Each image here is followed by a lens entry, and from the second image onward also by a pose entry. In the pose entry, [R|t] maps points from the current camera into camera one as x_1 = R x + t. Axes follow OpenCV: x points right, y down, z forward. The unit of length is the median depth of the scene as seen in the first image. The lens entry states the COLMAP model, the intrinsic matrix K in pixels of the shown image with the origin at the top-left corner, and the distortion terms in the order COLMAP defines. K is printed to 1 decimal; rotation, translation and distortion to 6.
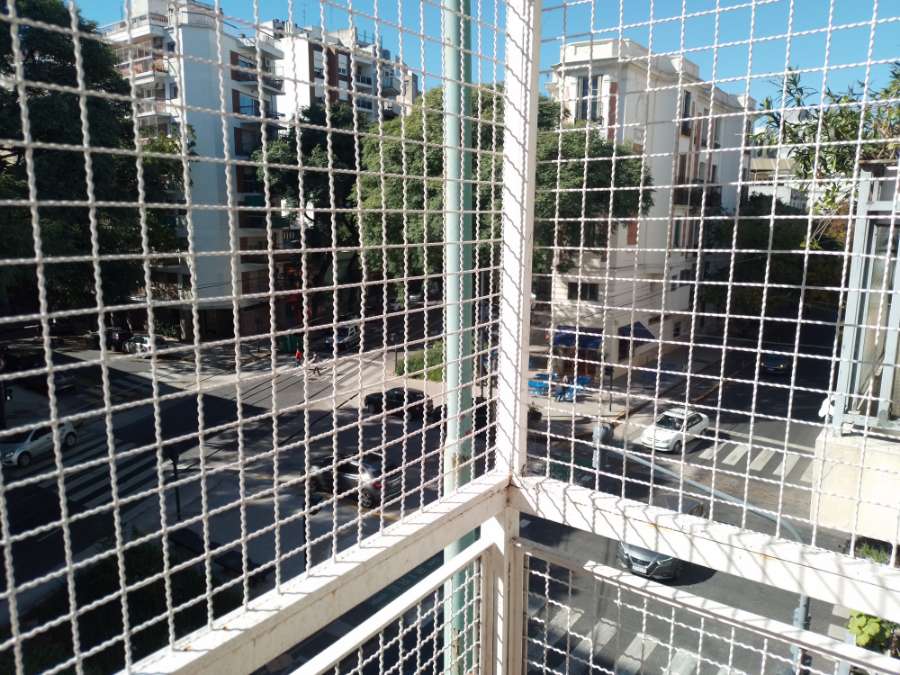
lens RADIAL K [[663.6, 0, 450.0], [0, 663.6, 337.5], [0, 0, 1]] dist [-0.002956, -0.001862]
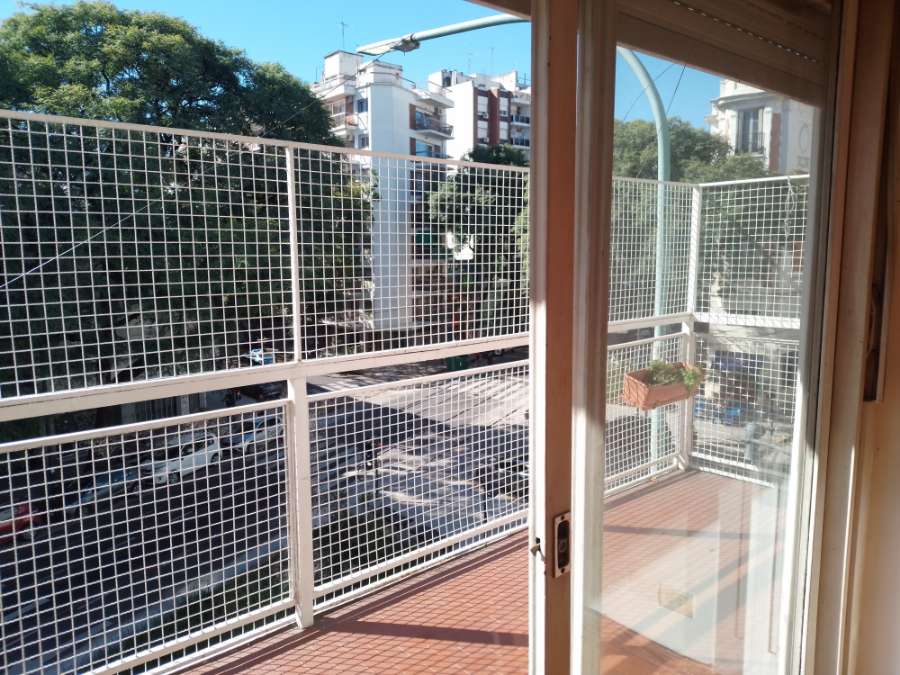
lens RADIAL K [[680.4, 0, 450.0], [0, 680.4, 337.5], [0, 0, 1]] dist [0.063328, -0.000404]
pose [[0.978056, 0.012198, -0.207984, -0.014278], [-0.022638, 0.998596, -0.047893, 0.019023], [0.207108, 0.051551, 0.976959, -0.100061]]
